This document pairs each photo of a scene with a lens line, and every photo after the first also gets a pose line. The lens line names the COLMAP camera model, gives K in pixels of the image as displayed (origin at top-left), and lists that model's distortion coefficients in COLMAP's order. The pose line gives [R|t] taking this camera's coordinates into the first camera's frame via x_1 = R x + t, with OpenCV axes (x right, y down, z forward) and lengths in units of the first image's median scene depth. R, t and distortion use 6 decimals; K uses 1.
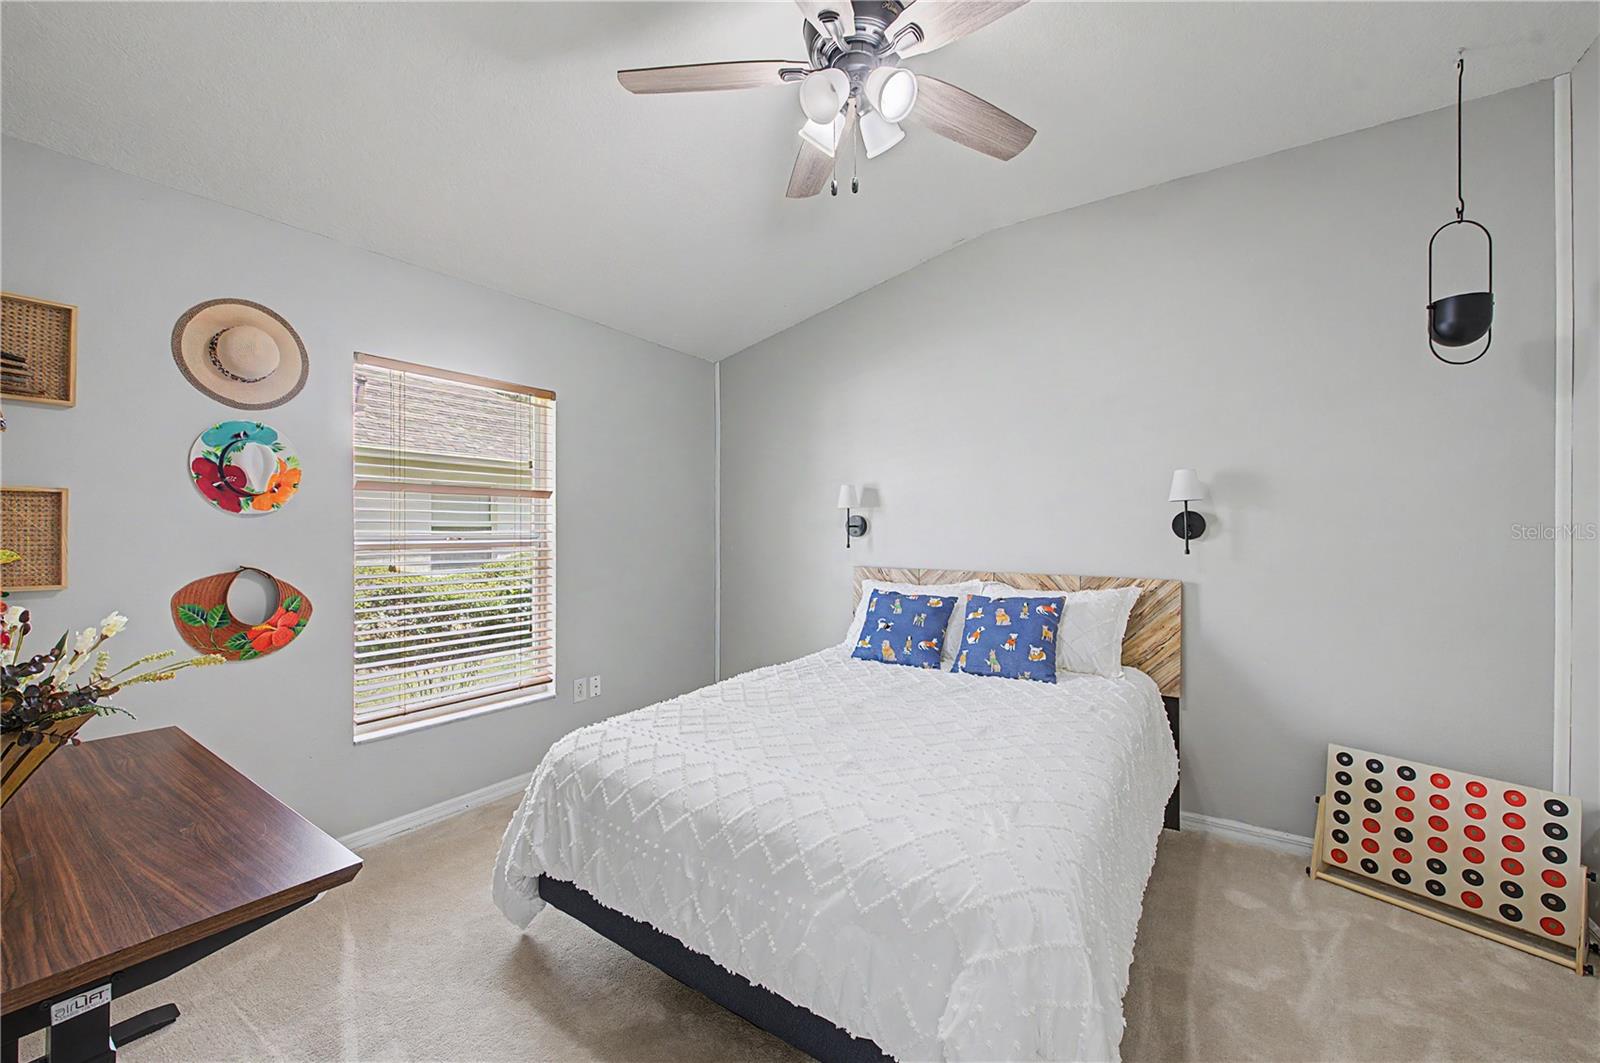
lens RADIAL K [[630.6, 0, 802.6], [0, 630.6, 528.4], [0, 0, 1]] dist [-0.002540, -0.003091]
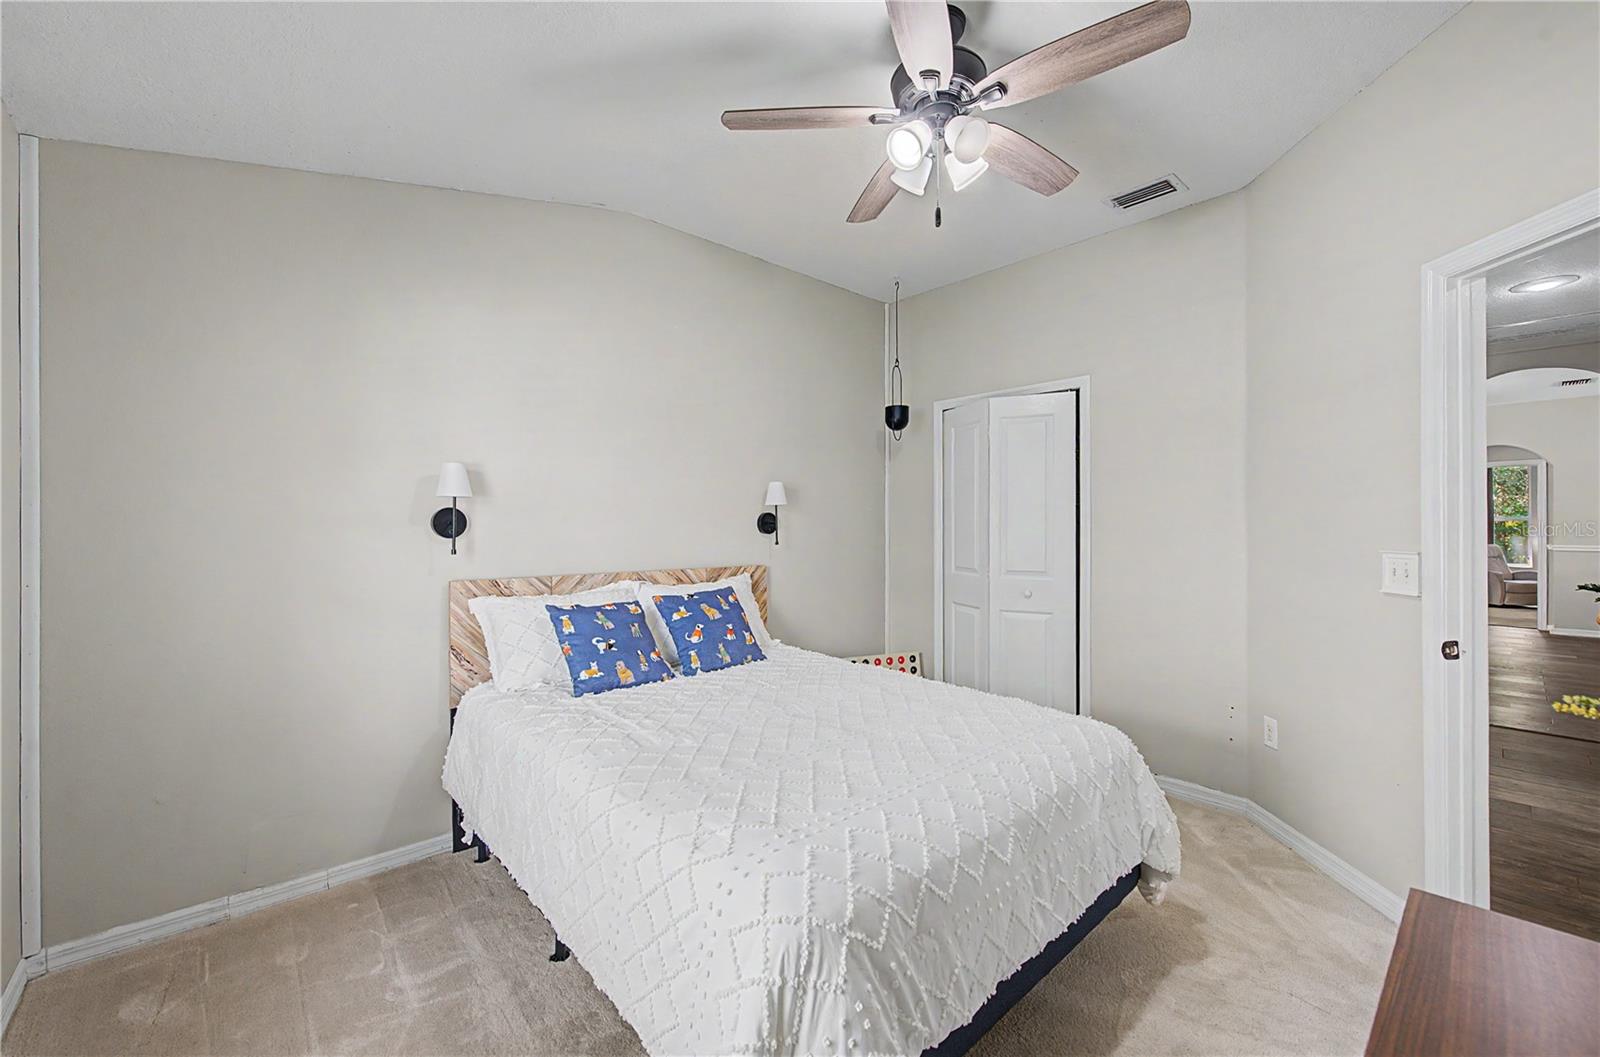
lens RADIAL K [[630.6, 0, 803.3], [0, 630.6, 531.9], [0, 0, 1]] dist [-0.002540, -0.003091]
pose [[0.205996, -0.005974, 0.978535, -0.625432], [0.003530, 0.999979, 0.005362, 0.005219], [-0.978546, 0.002350, 0.206013, 0.600247]]
